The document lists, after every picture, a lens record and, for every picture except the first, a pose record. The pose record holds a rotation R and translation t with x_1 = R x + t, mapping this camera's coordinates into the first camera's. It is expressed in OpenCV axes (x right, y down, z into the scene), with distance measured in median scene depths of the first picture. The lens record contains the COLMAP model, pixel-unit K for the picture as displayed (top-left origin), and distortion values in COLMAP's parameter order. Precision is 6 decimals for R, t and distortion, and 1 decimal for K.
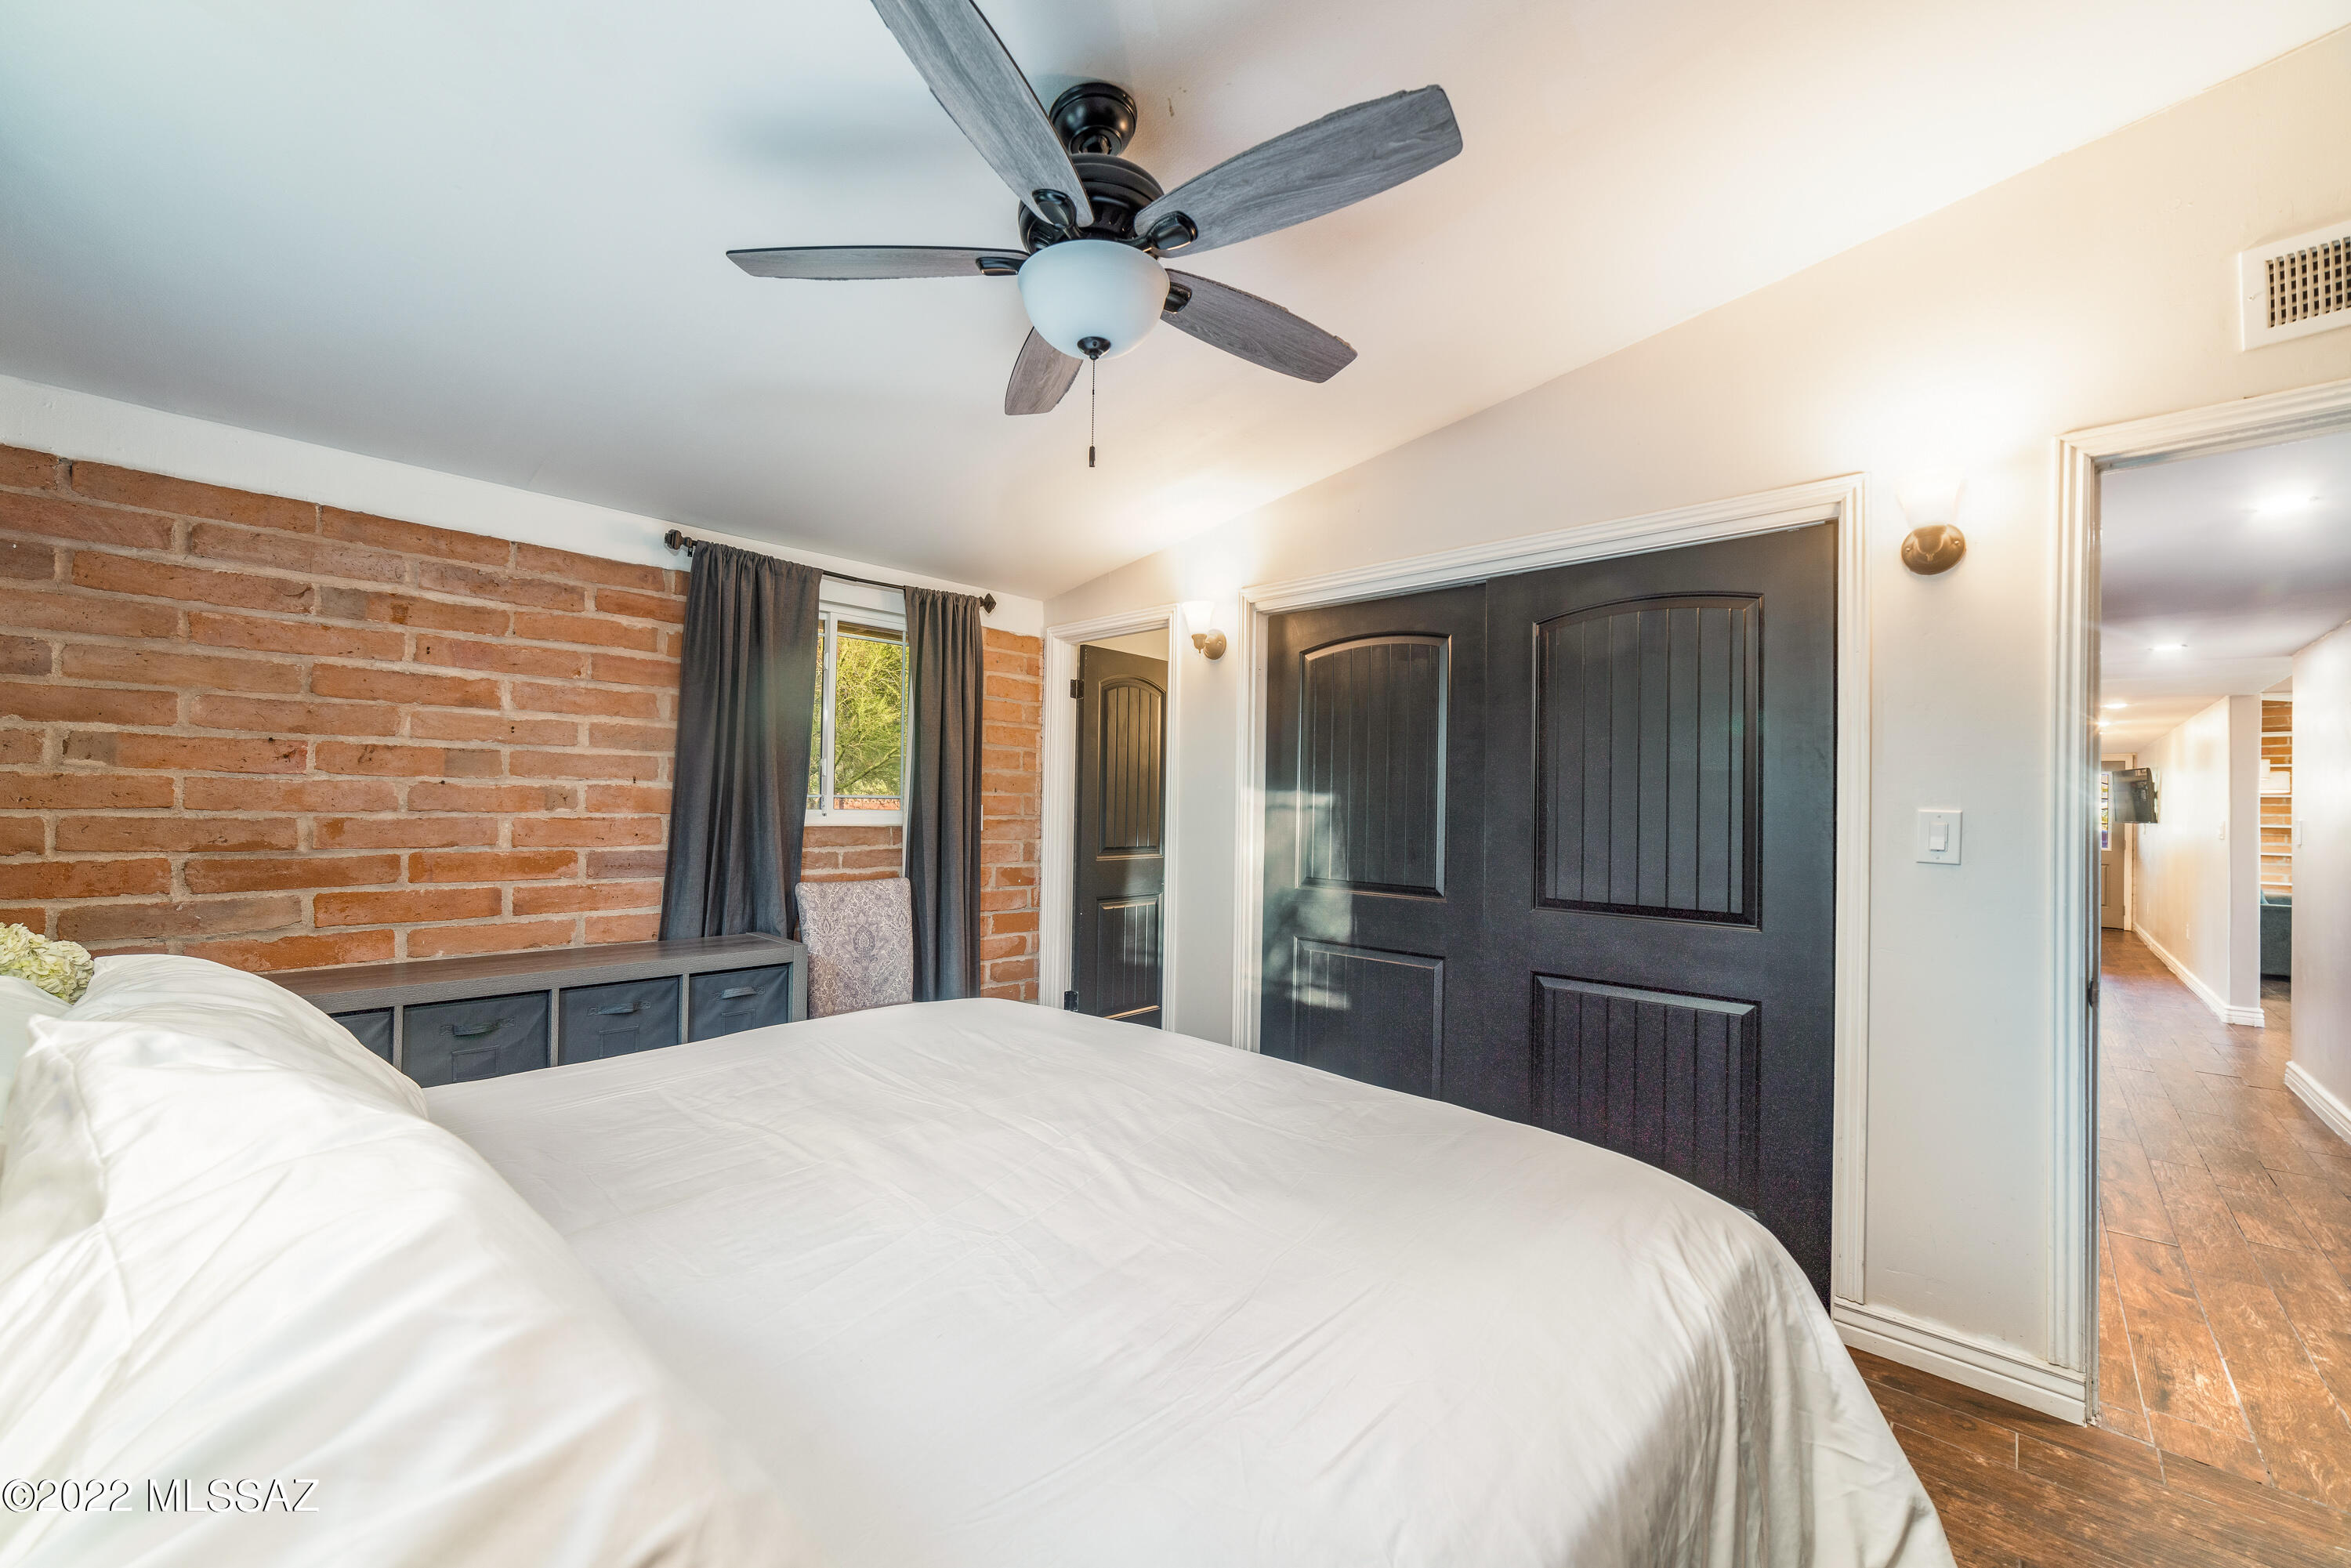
lens RADIAL K [[912.1, 0, 1158.0], [0, 912.1, 784.5], [0, 0, 1]] dist [-0.026670, 0.008842]
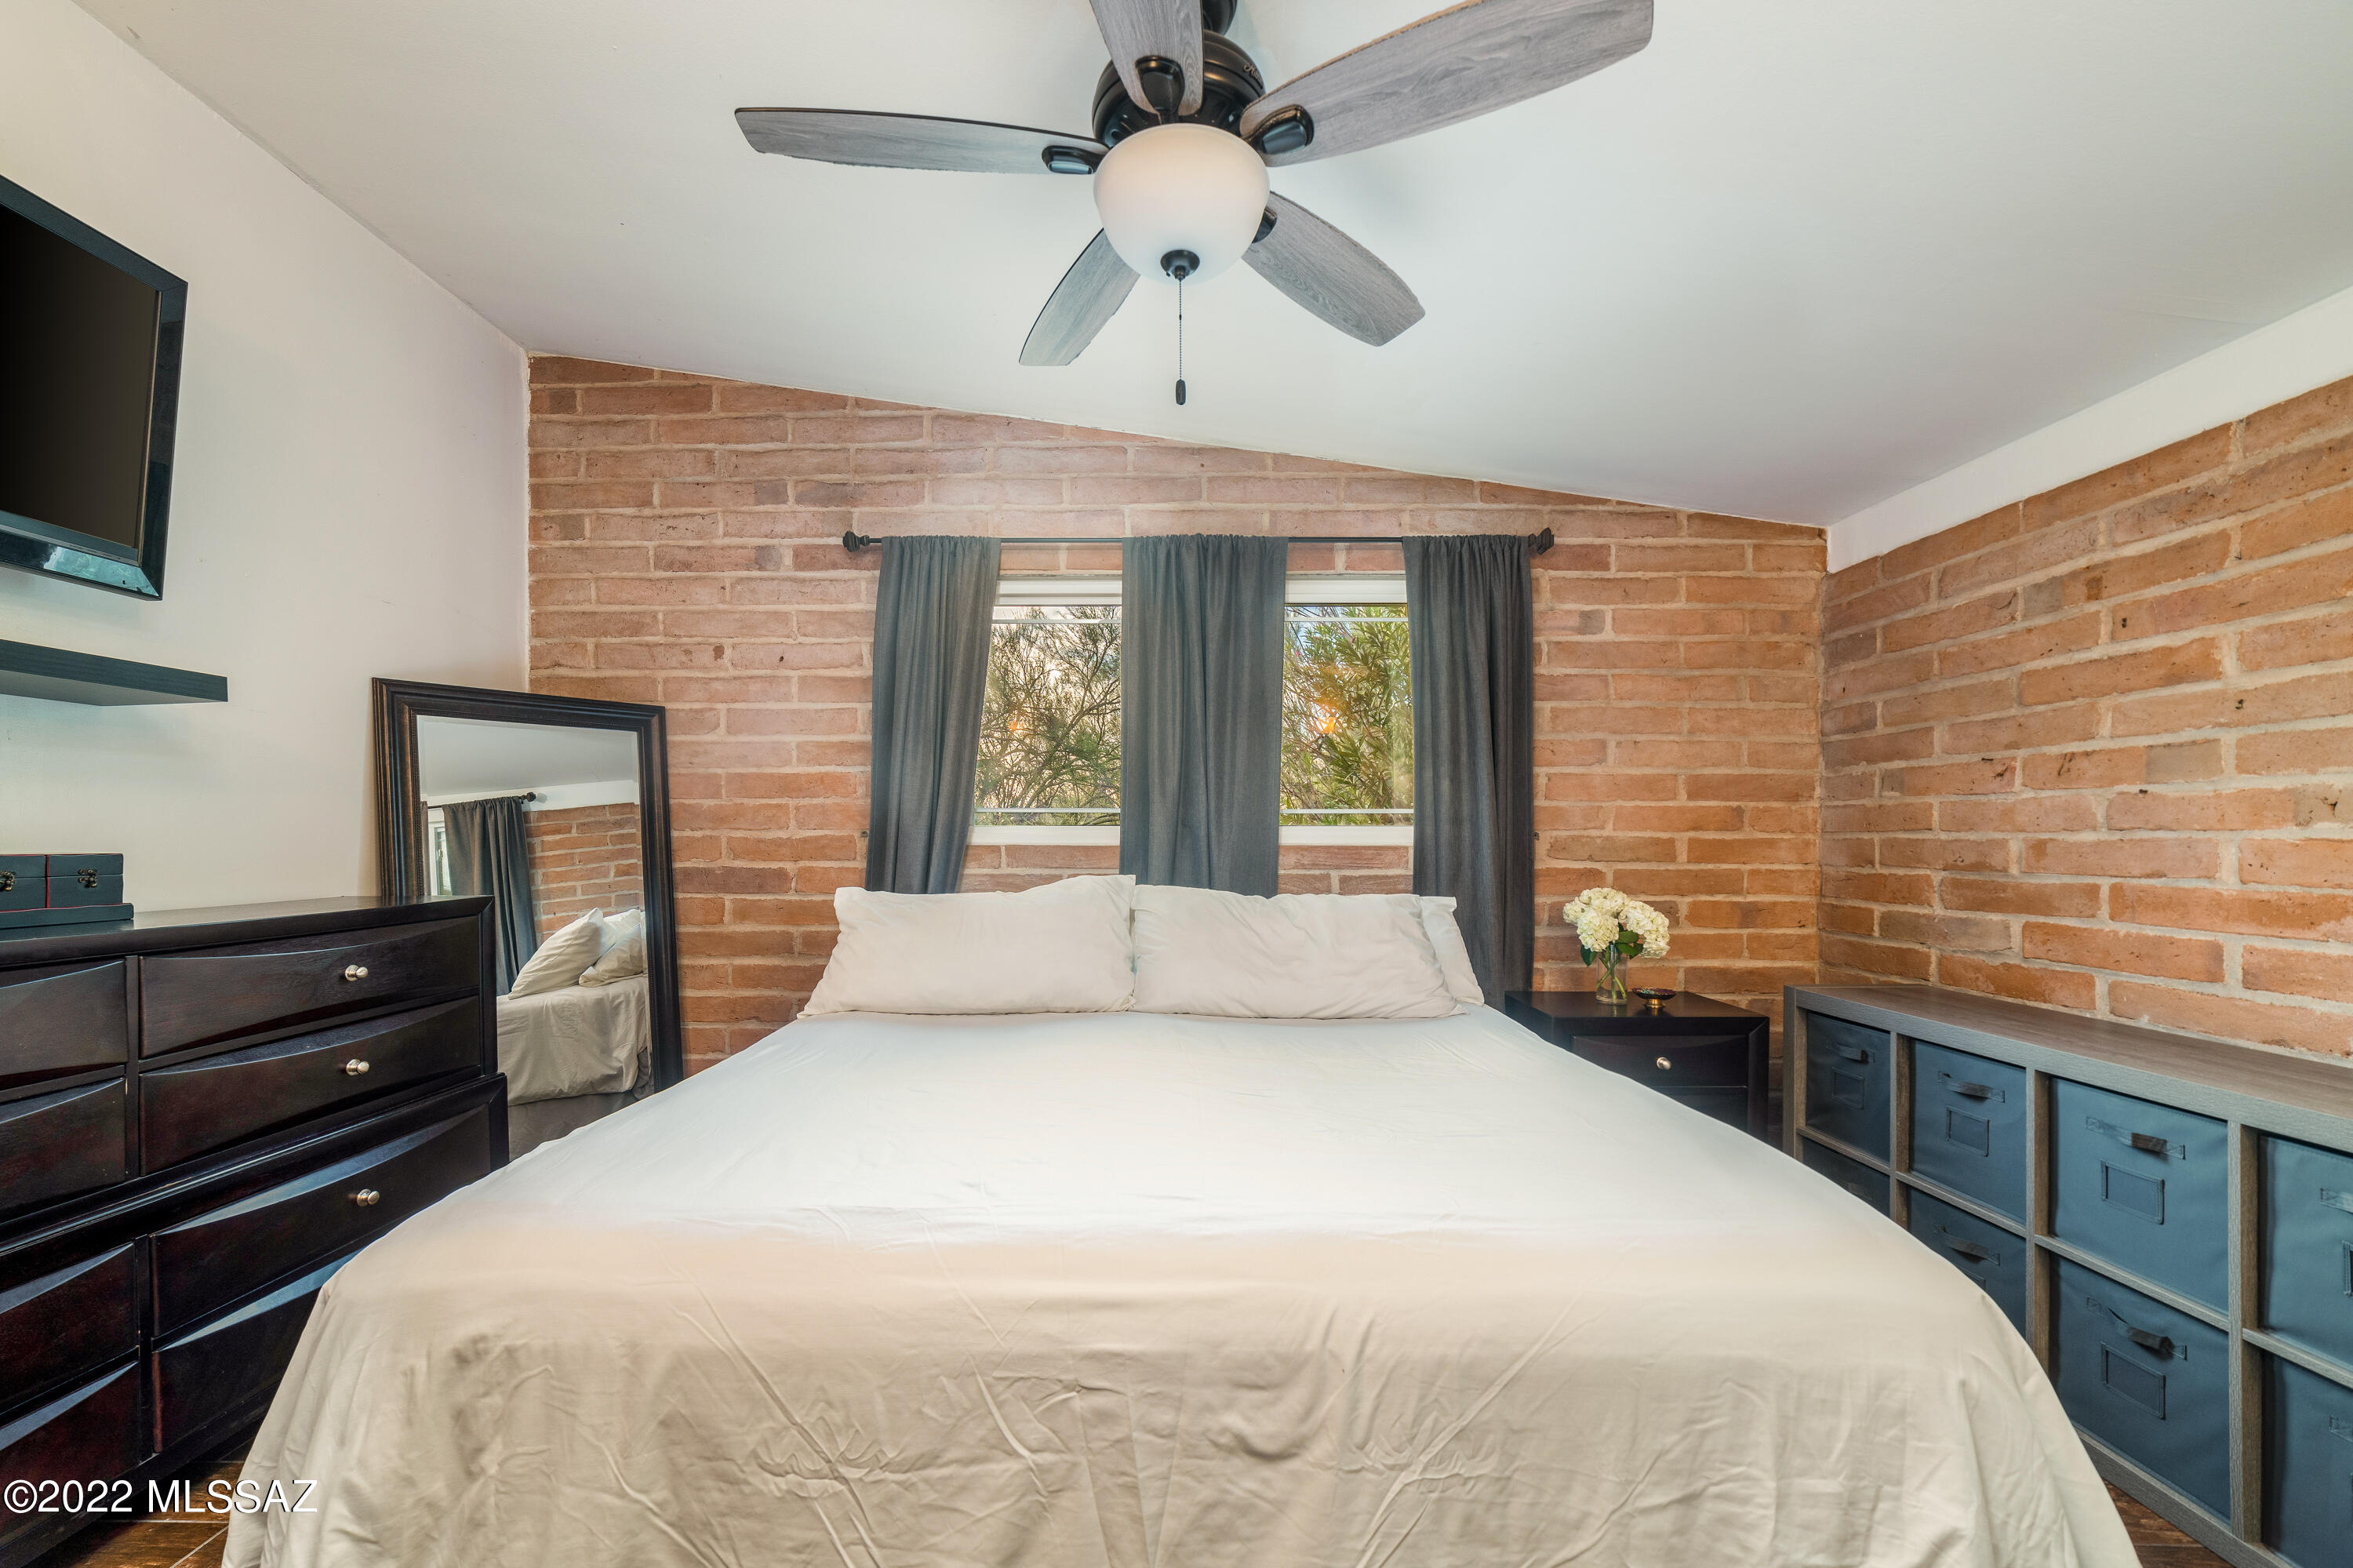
lens RADIAL K [[950.3, 0, 1161.9], [0, 950.3, 841.4], [0, 0, 1]] dist [-0.026895, 0.015059]
pose [[-0.726771, -0.017052, -0.686668, 0.337274], [-0.000498, 0.999705, -0.024298, 0.058060], [0.686879, -0.017317, -0.726565, 0.993388]]
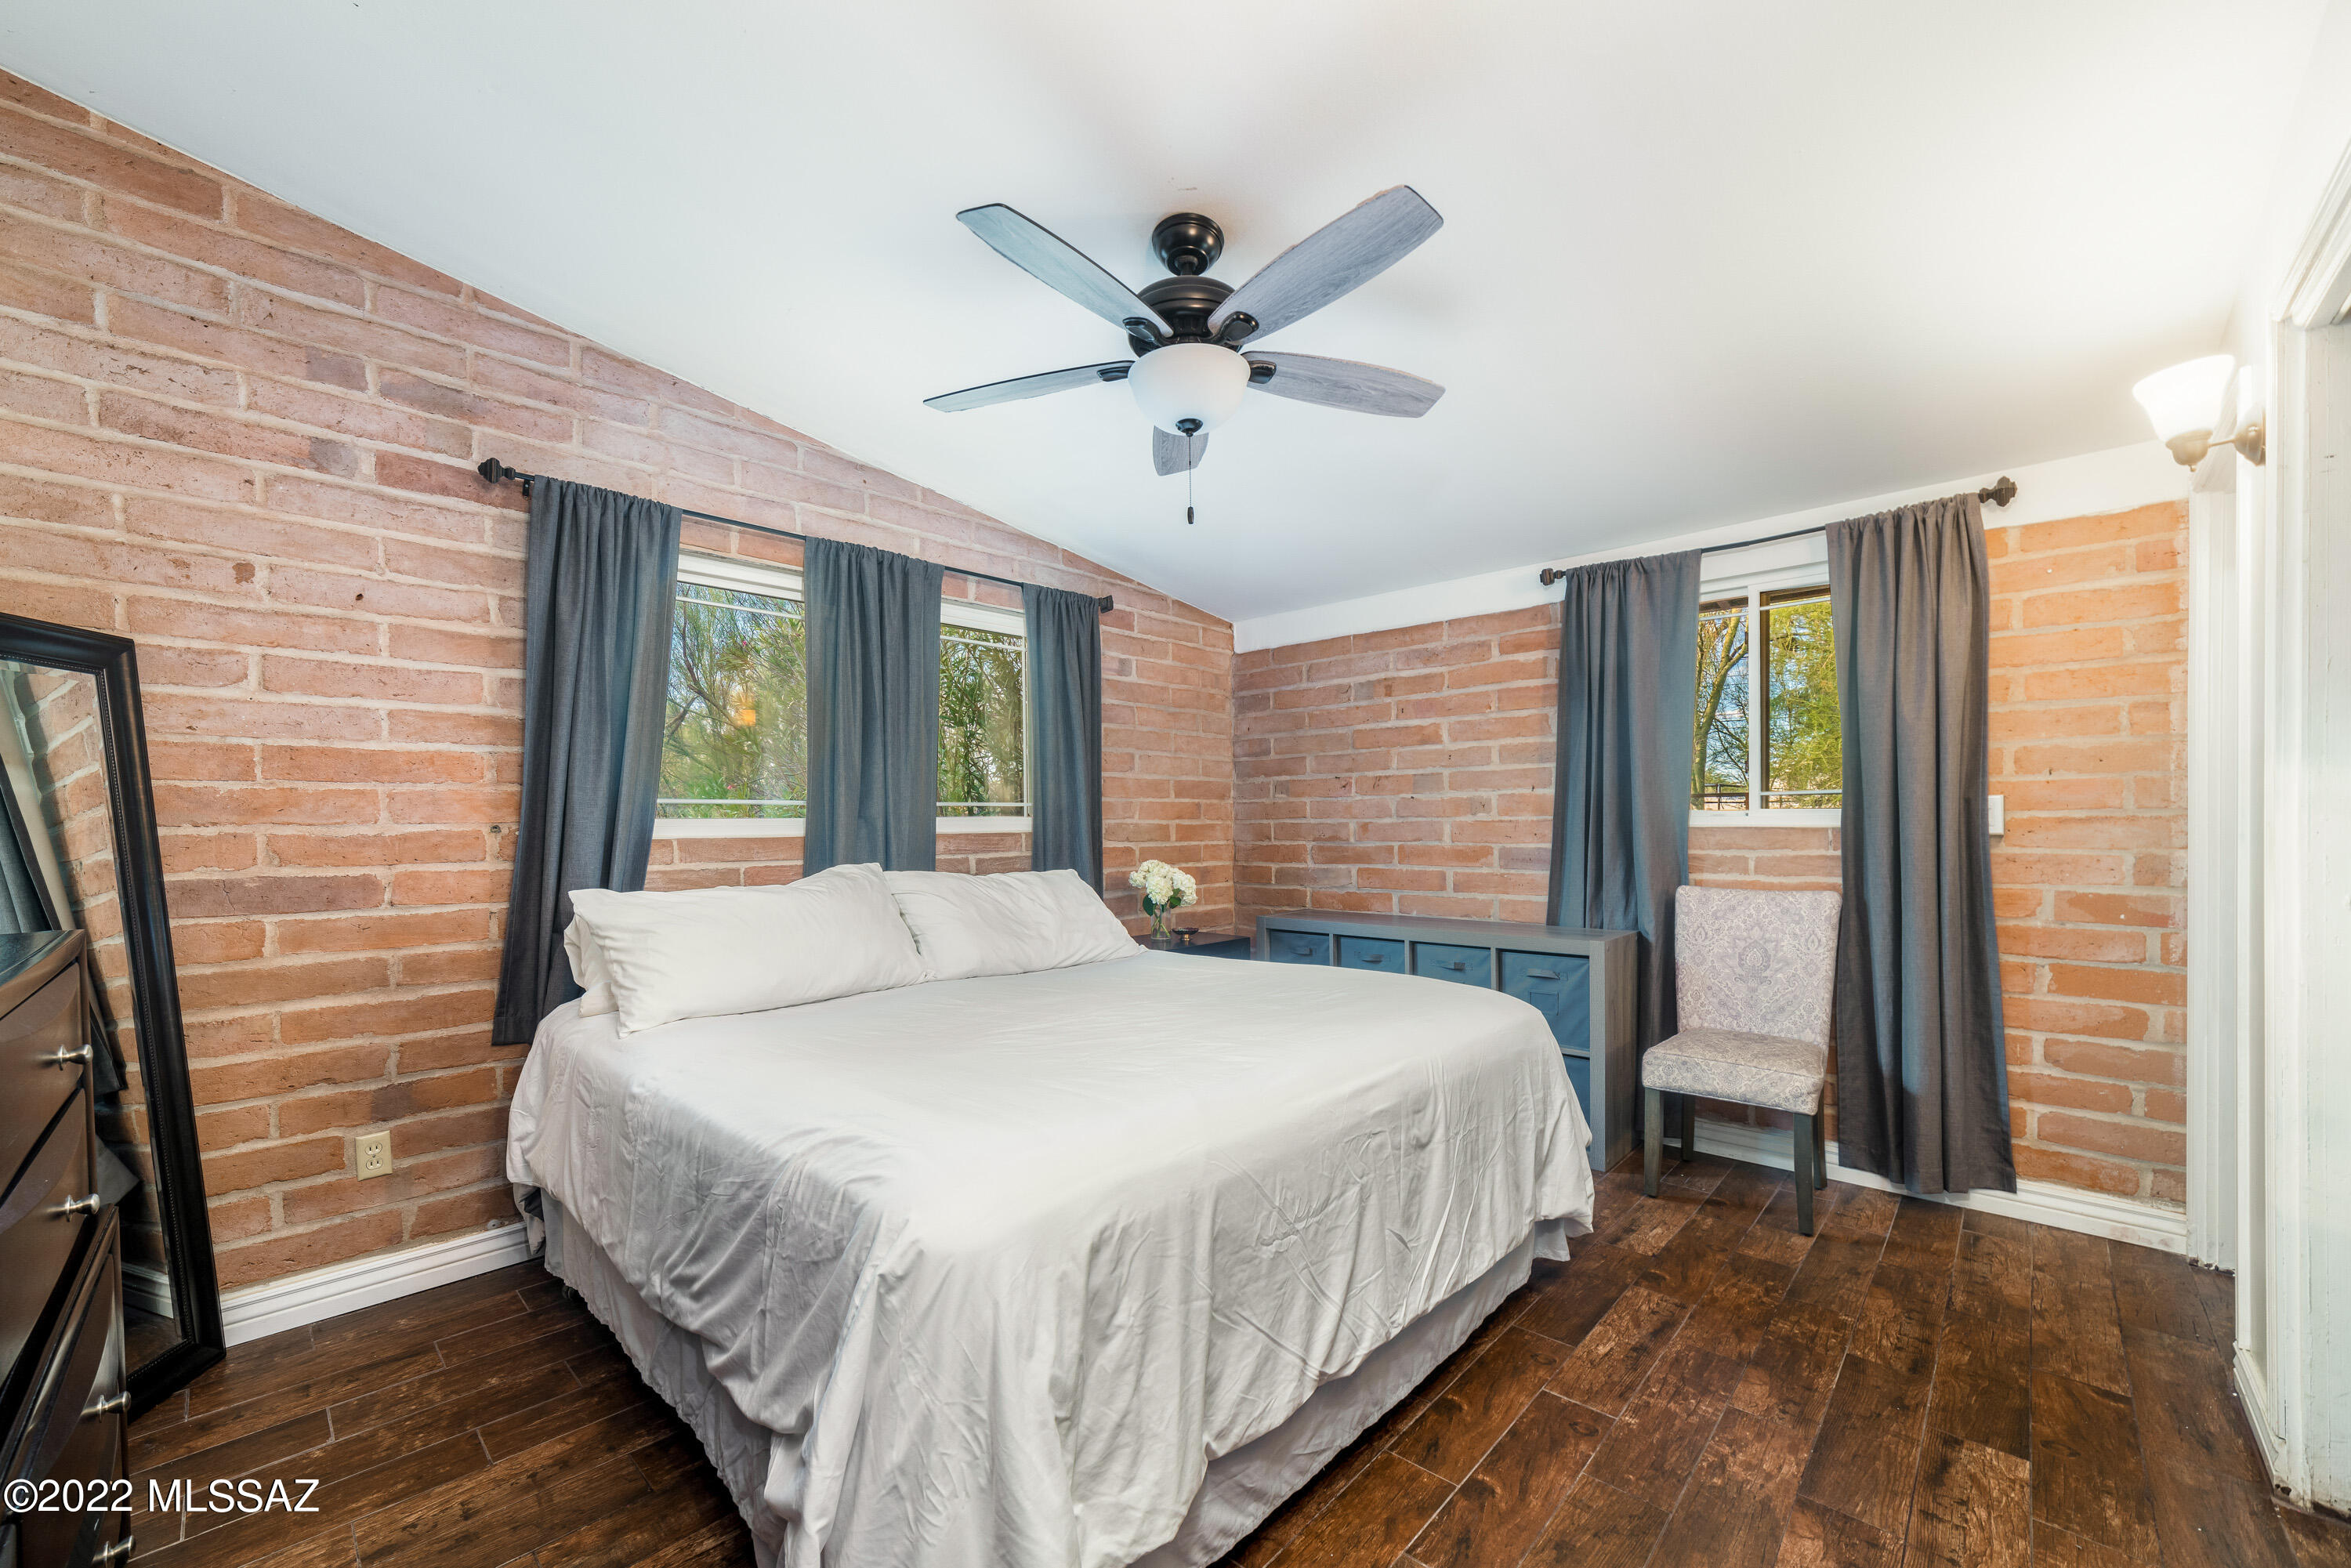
lens RADIAL K [[936.9, 0, 1176.4], [0, 936.9, 831.1], [0, 0, 1]] dist [-0.026959, 0.010859]
pose [[0.013867, -0.010454, -0.999849, 0.731064], [0.032358, 0.999426, -0.010001, 0.055045], [0.999380, -0.032215, 0.014197, 0.579887]]
